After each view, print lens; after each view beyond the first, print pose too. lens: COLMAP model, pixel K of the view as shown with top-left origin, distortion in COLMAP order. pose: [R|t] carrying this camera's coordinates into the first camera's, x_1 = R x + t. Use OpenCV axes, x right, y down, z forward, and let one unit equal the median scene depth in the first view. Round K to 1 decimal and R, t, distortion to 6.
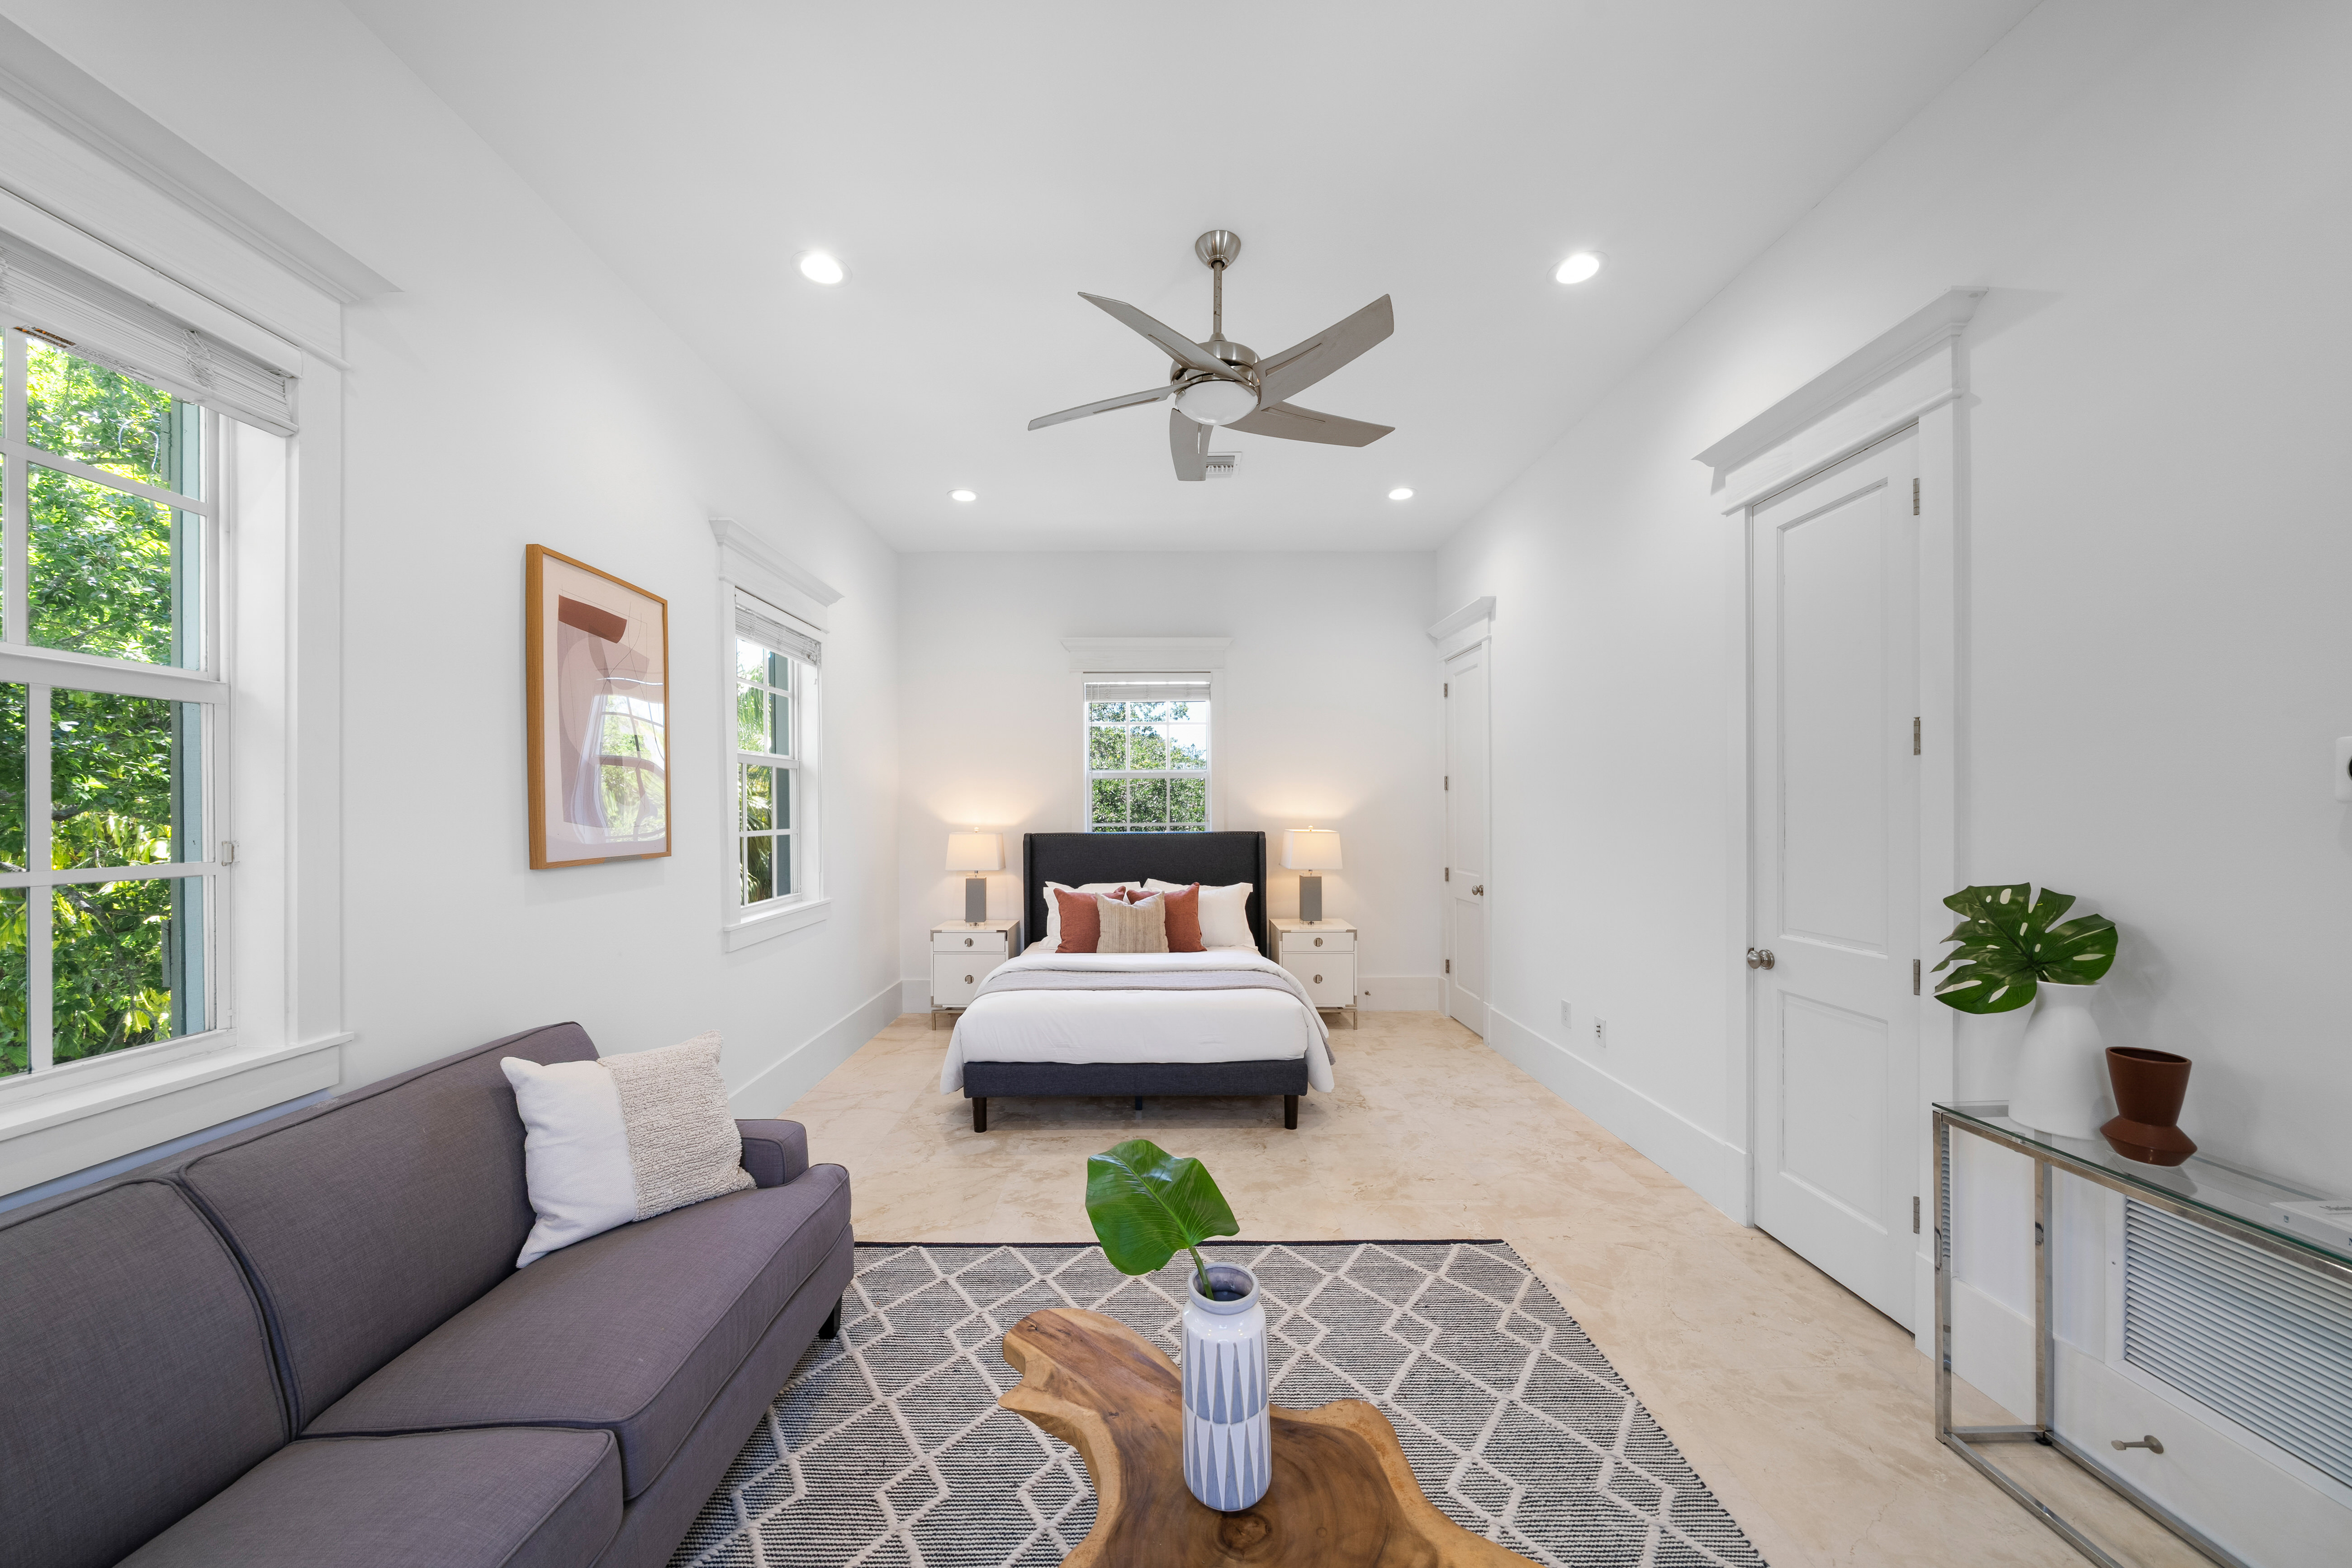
lens RADIAL K [[804.8, 0, 1173.9], [0, 804.8, 809.5], [0, 0, 1]] dist [-0.001771, -0.000715]
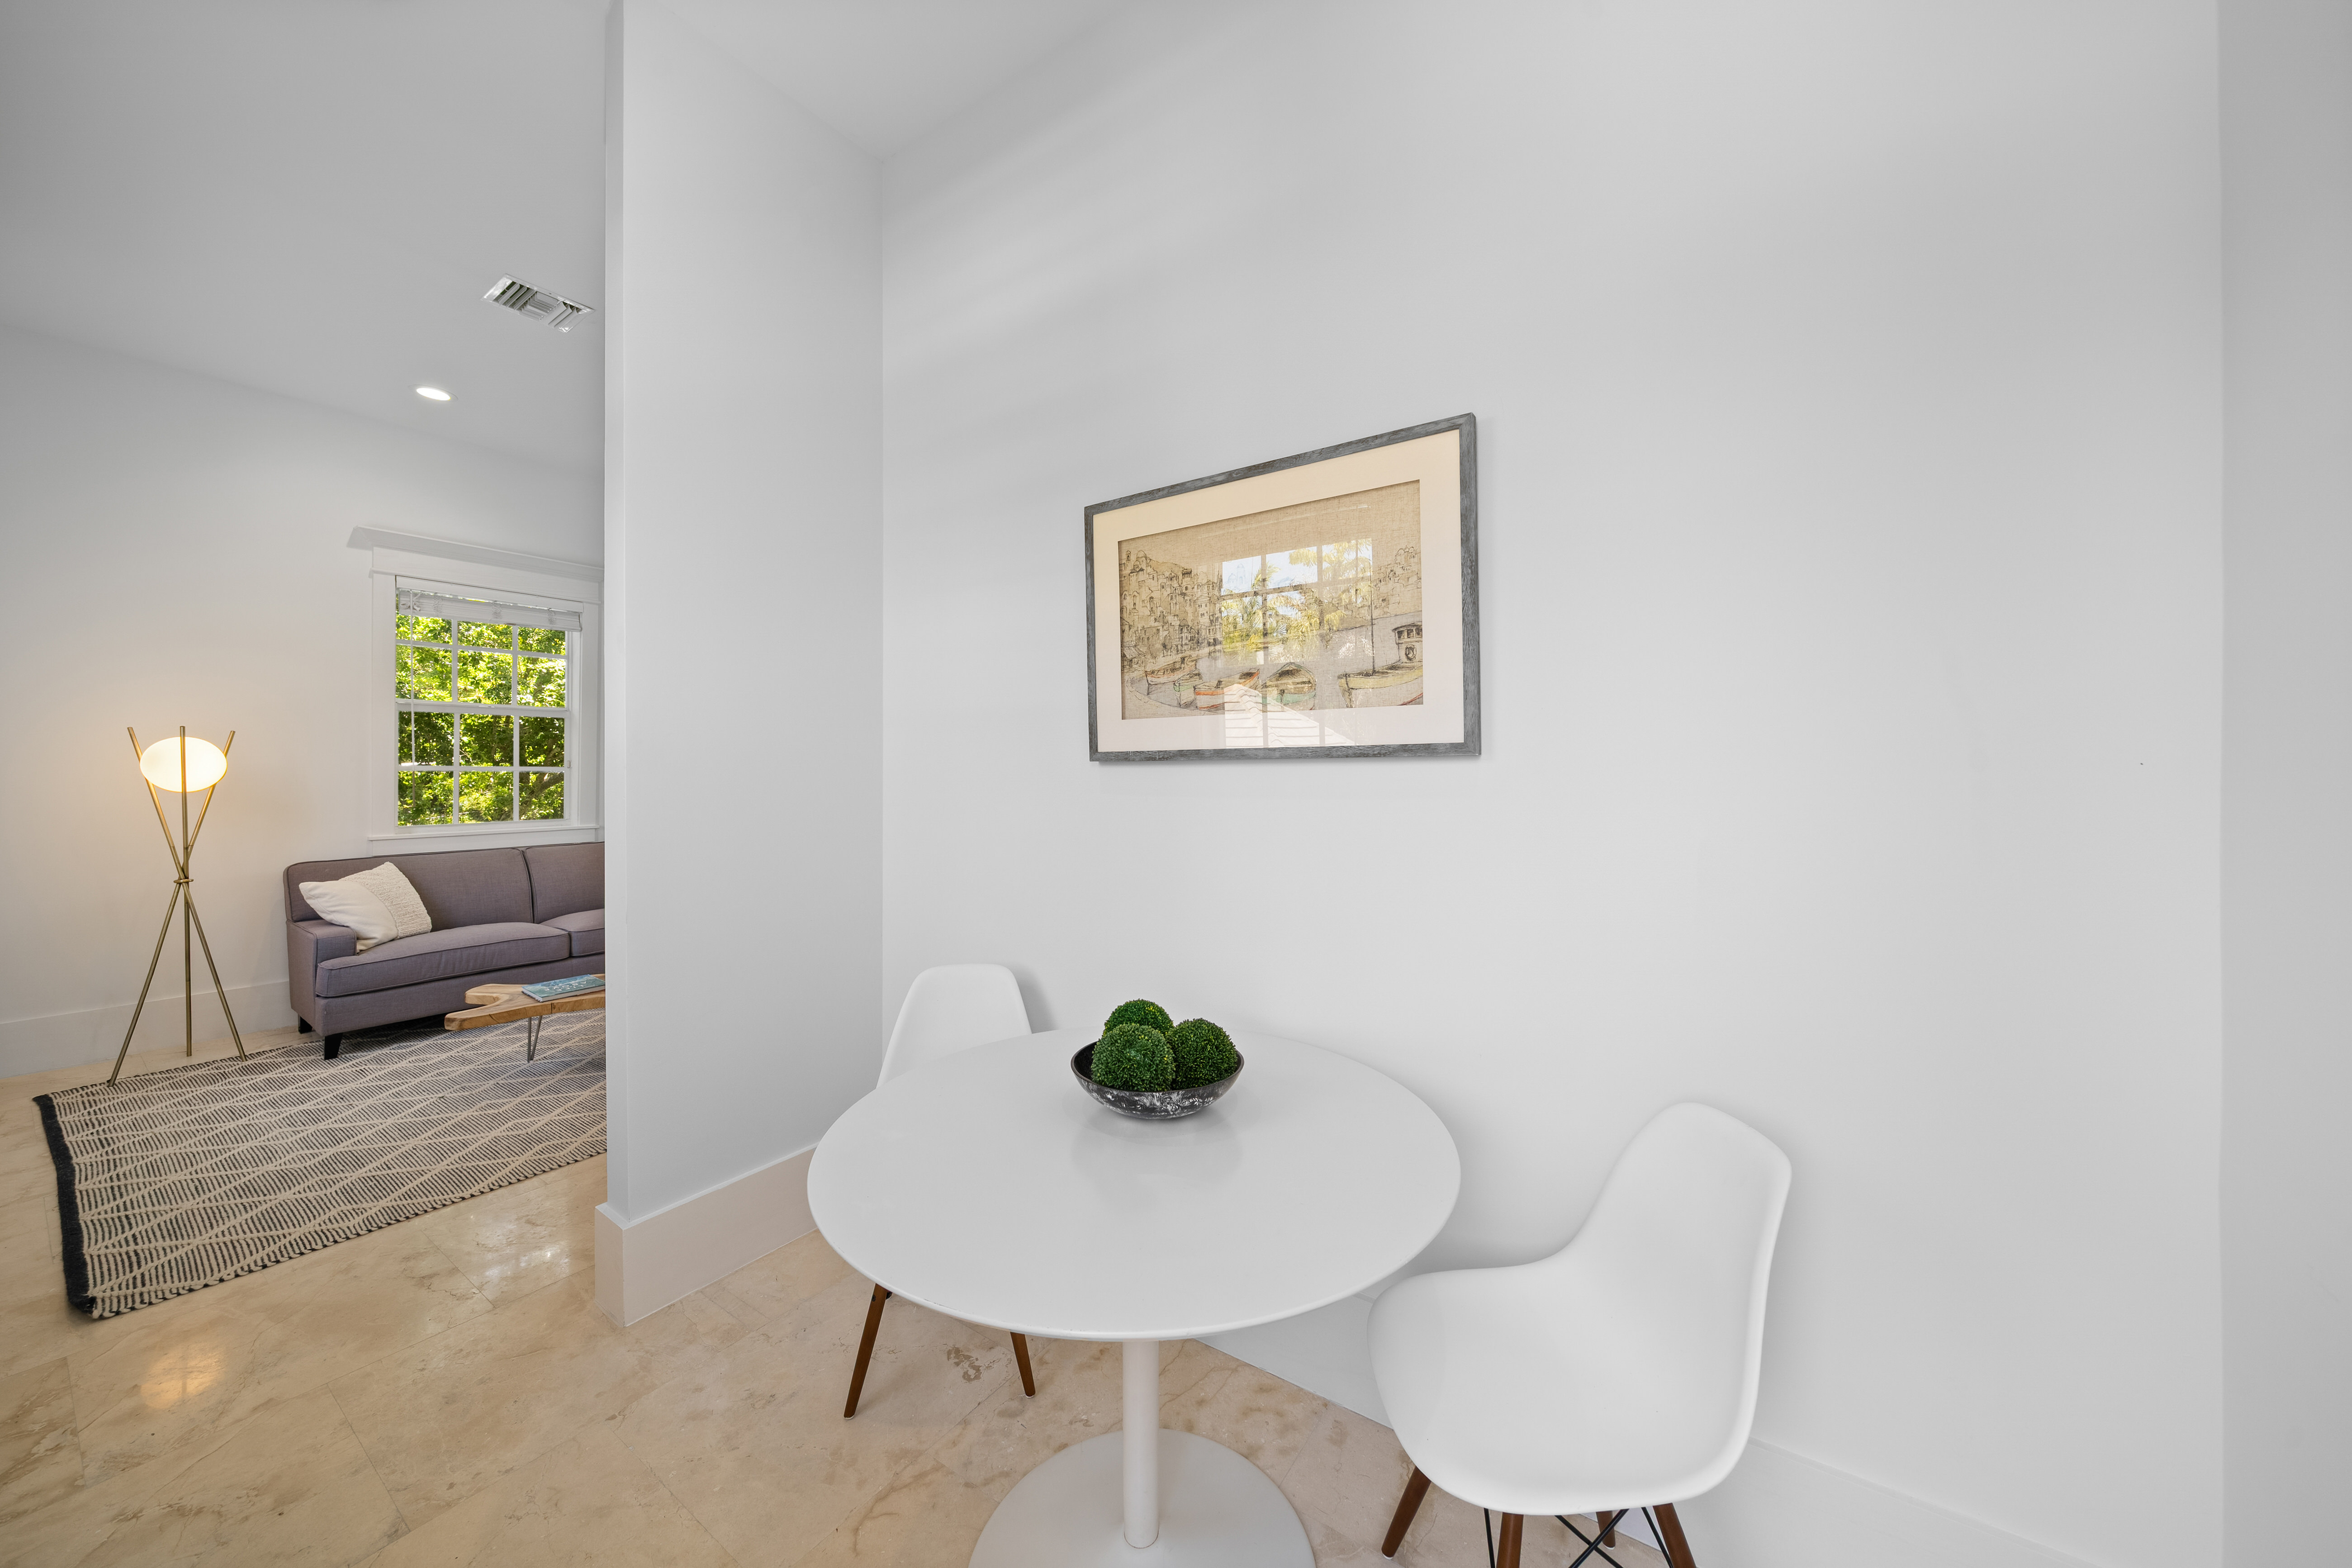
lens RADIAL K [[804.8, 0, 1185.5], [0, 804.8, 761.4], [0, 0, 1]] dist [-0.001771, -0.000715]
pose [[0.828348, 0.003335, -0.560204, 1.203052], [-0.005971, 0.999978, -0.002877, 0.017588], [0.560182, 0.005728, 0.828350, -0.127253]]
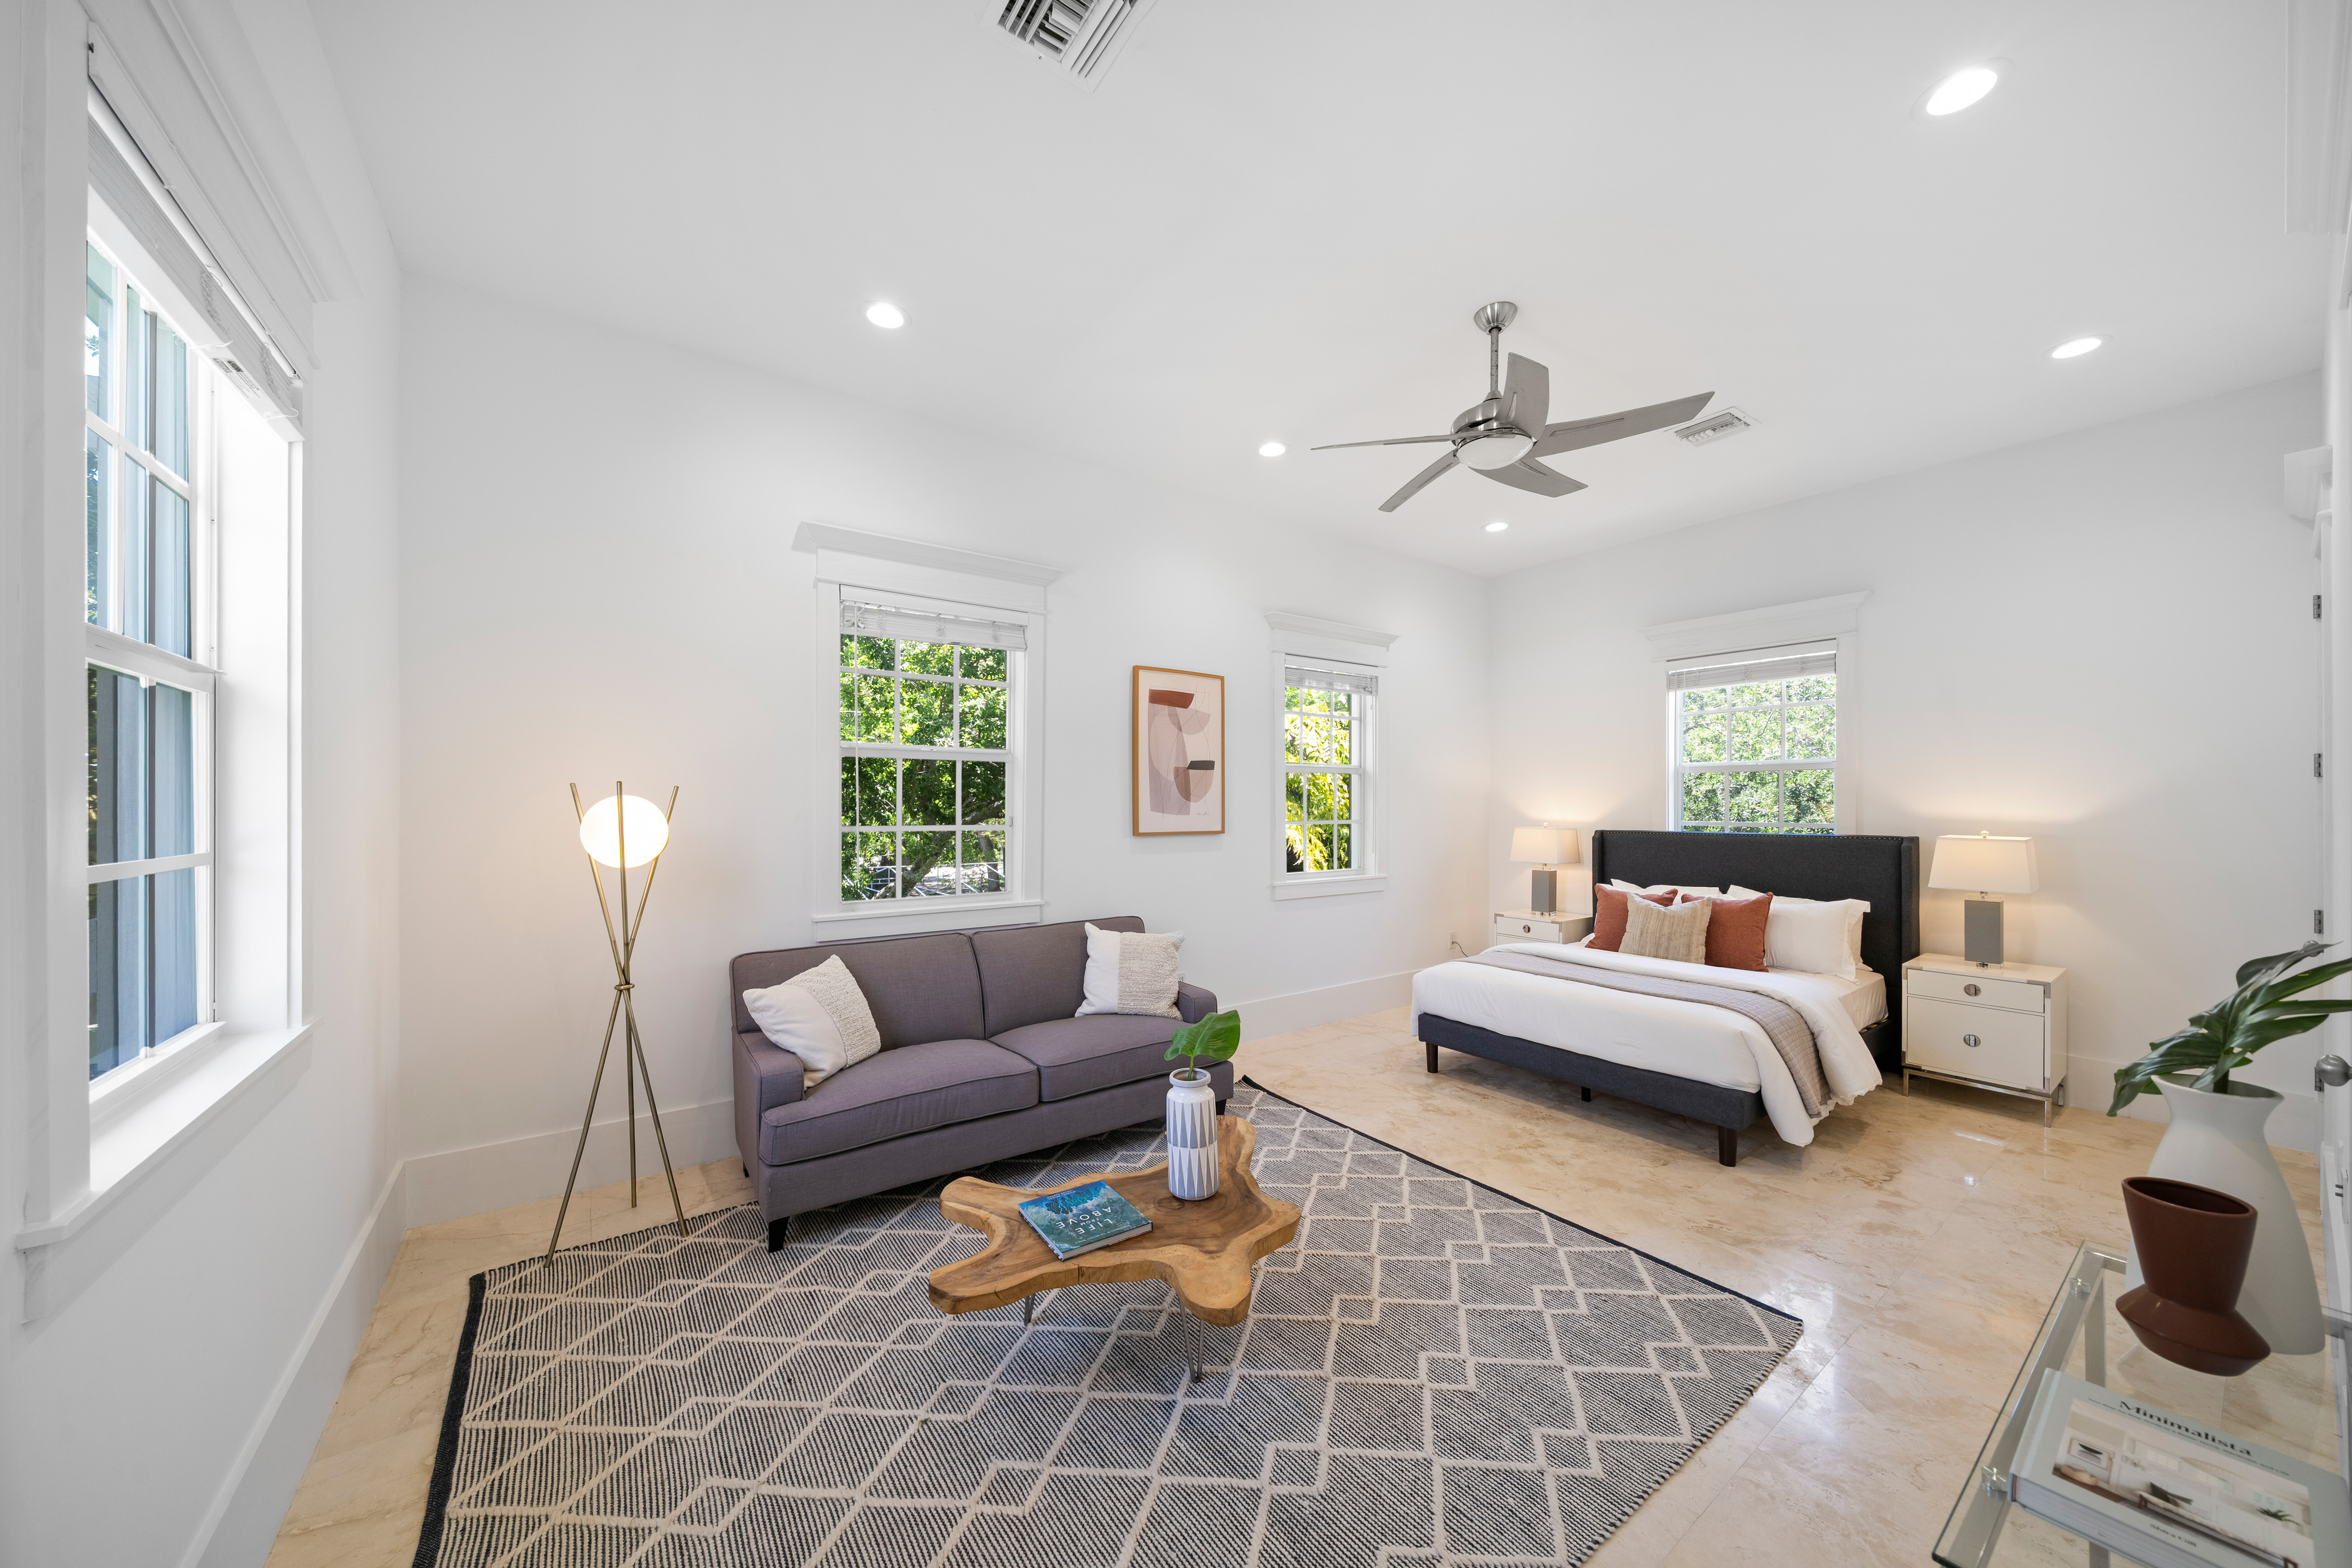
lens RADIAL K [[804.8, 0, 1178.6], [0, 804.8, 798.0], [0, 0, 1]] dist [-0.001771, -0.000715]
pose [[0.583655, -0.001785, -0.812000, 0.524014], [-0.004587, 0.999974, -0.005496, -0.003466], [0.811989, 0.006932, 0.583632, -0.018627]]
